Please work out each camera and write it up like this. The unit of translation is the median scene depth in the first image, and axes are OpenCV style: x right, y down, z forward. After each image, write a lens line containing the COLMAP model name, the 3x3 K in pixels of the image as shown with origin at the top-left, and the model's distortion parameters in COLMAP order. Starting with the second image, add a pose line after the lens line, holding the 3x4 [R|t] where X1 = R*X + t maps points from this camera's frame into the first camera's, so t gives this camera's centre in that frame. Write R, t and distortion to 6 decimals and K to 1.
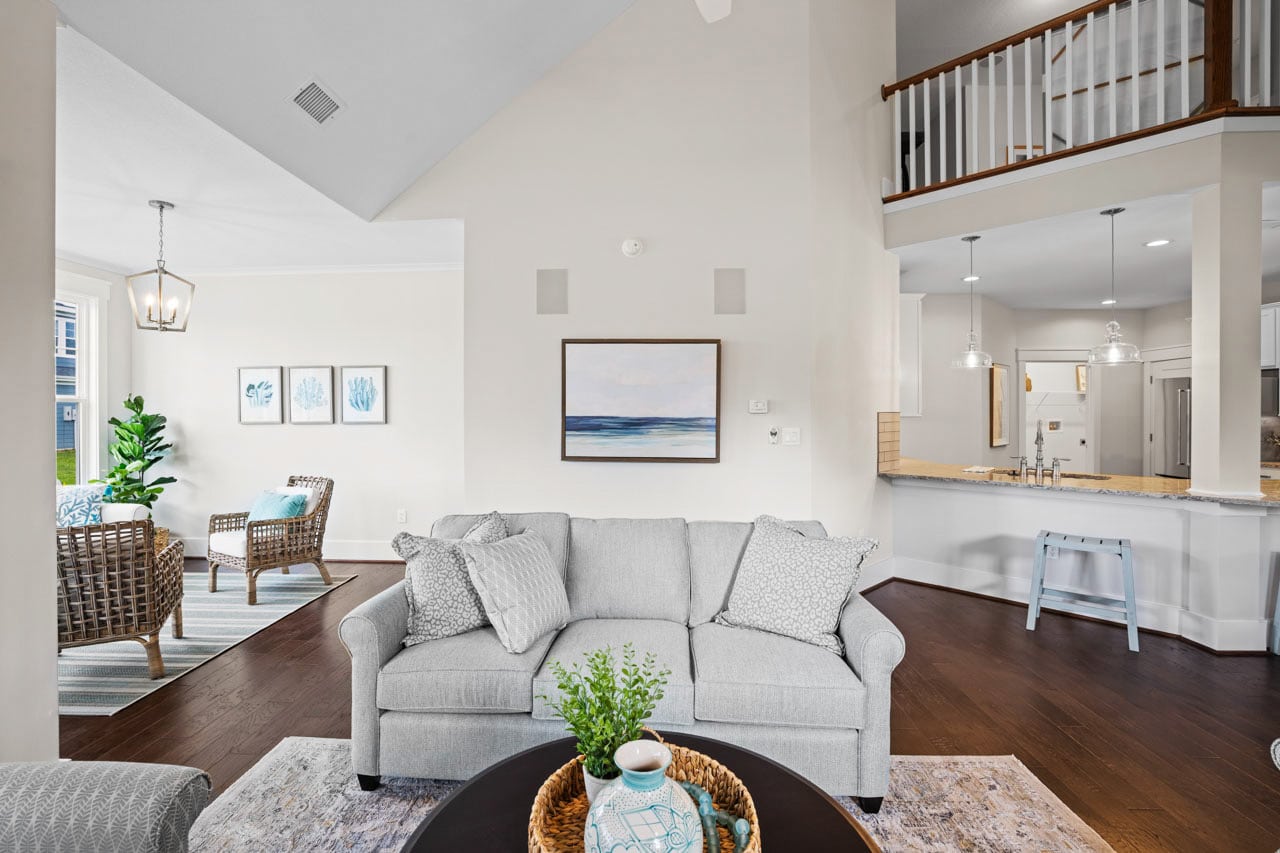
lens RADIAL K [[557.4, 0, 638.3], [0, 557.4, 418.6], [0, 0, 1]] dist [-0.002355, -0.000087]
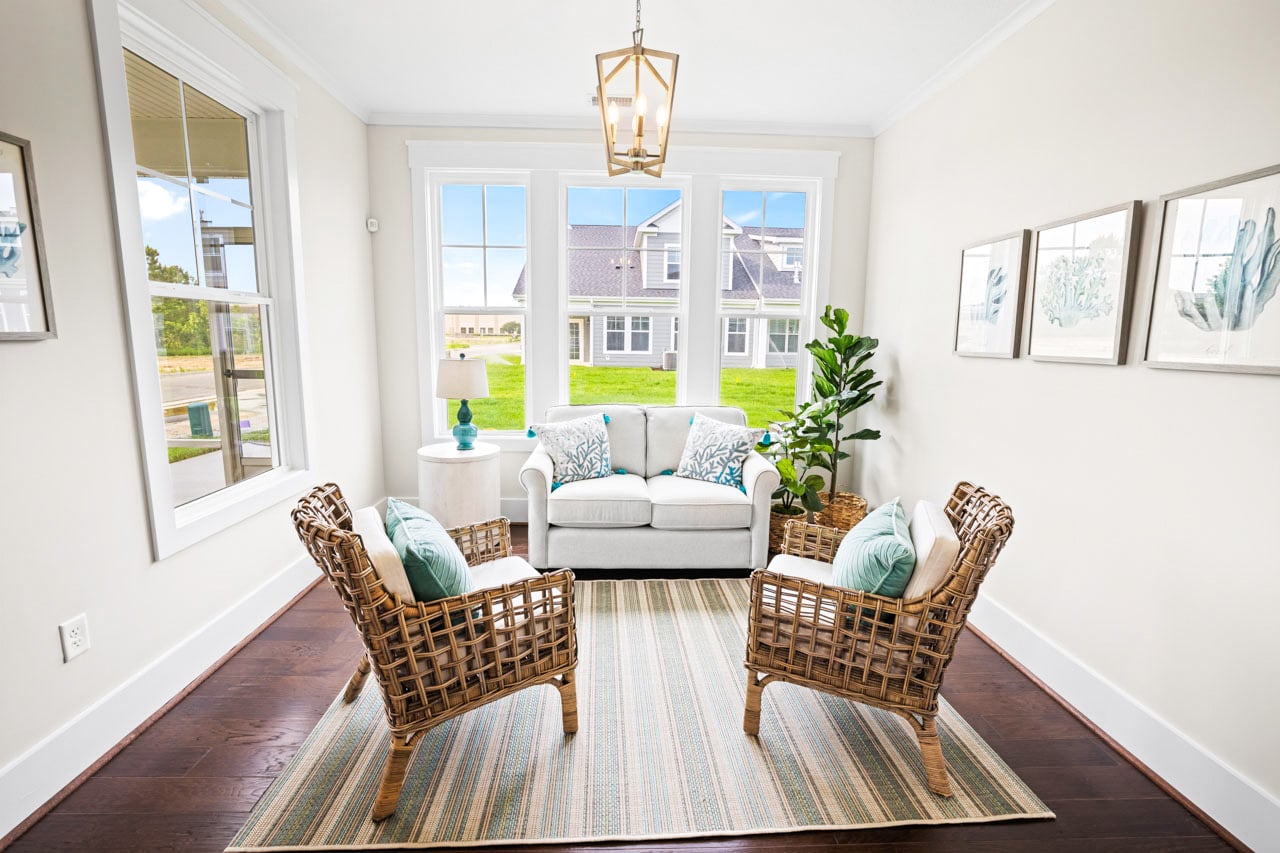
lens RADIAL K [[557.4, 0, 639.9], [0, 557.4, 414.2], [0, 0, 1]] dist [-0.002355, -0.000087]
pose [[0.075065, 0.152431, -0.985459, -0.216310], [-0.024537, 0.988231, 0.150991, -0.008581], [0.996877, 0.012846, 0.077921, 0.697400]]
